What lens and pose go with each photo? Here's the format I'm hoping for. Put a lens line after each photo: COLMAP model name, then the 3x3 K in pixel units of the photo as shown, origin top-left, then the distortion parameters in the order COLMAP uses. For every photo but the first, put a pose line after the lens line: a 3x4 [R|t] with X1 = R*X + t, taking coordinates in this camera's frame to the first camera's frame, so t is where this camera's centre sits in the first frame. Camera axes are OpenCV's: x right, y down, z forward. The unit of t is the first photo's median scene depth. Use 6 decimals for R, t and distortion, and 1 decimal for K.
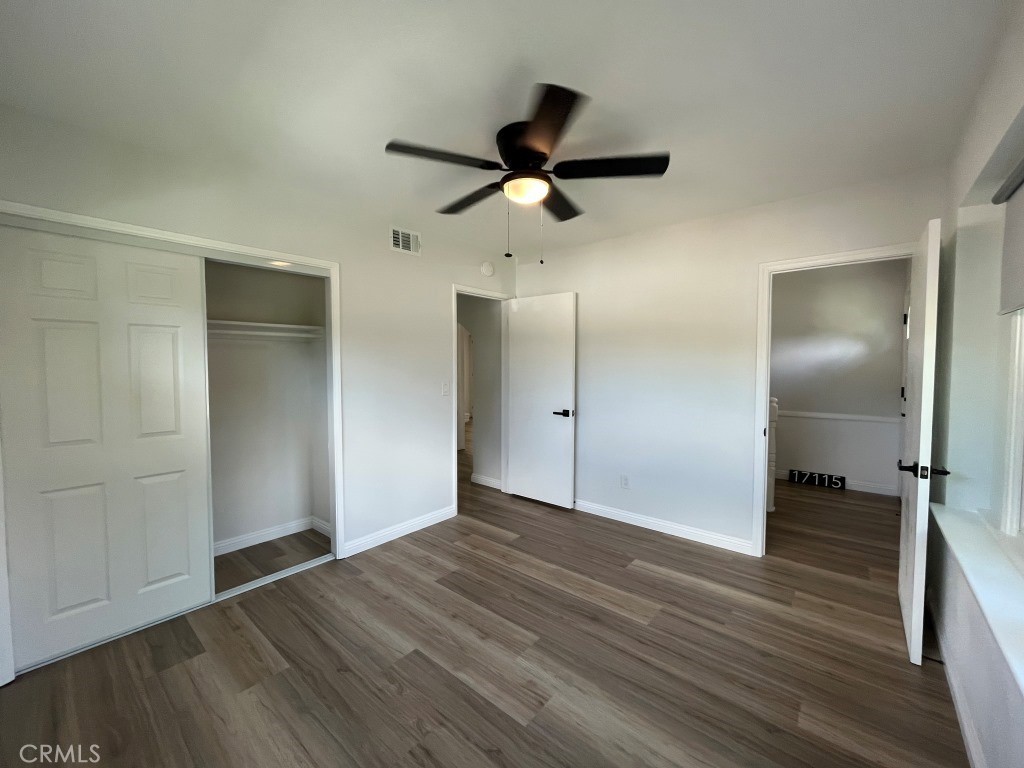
lens RADIAL K [[413.3, 0, 506.9], [0, 413.3, 380.9], [0, 0, 1]] dist [-0.002284, -0.000210]
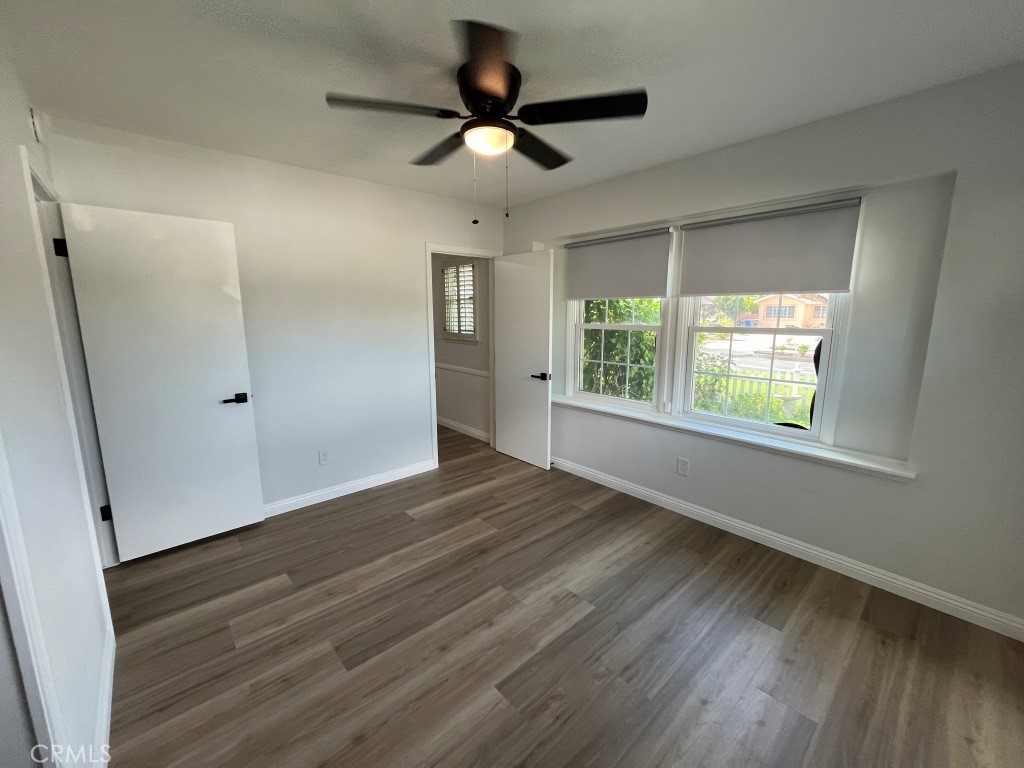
lens RADIAL K [[413.3, 0, 506.9], [0, 413.3, 380.9], [0, 0, 1]] dist [-0.002284, -0.000210]
pose [[0.135532, -0.165369, 0.976875, -0.808414], [0.042878, 0.986028, 0.160969, -0.076990], [-0.989845, 0.020070, 0.140729, 0.741047]]
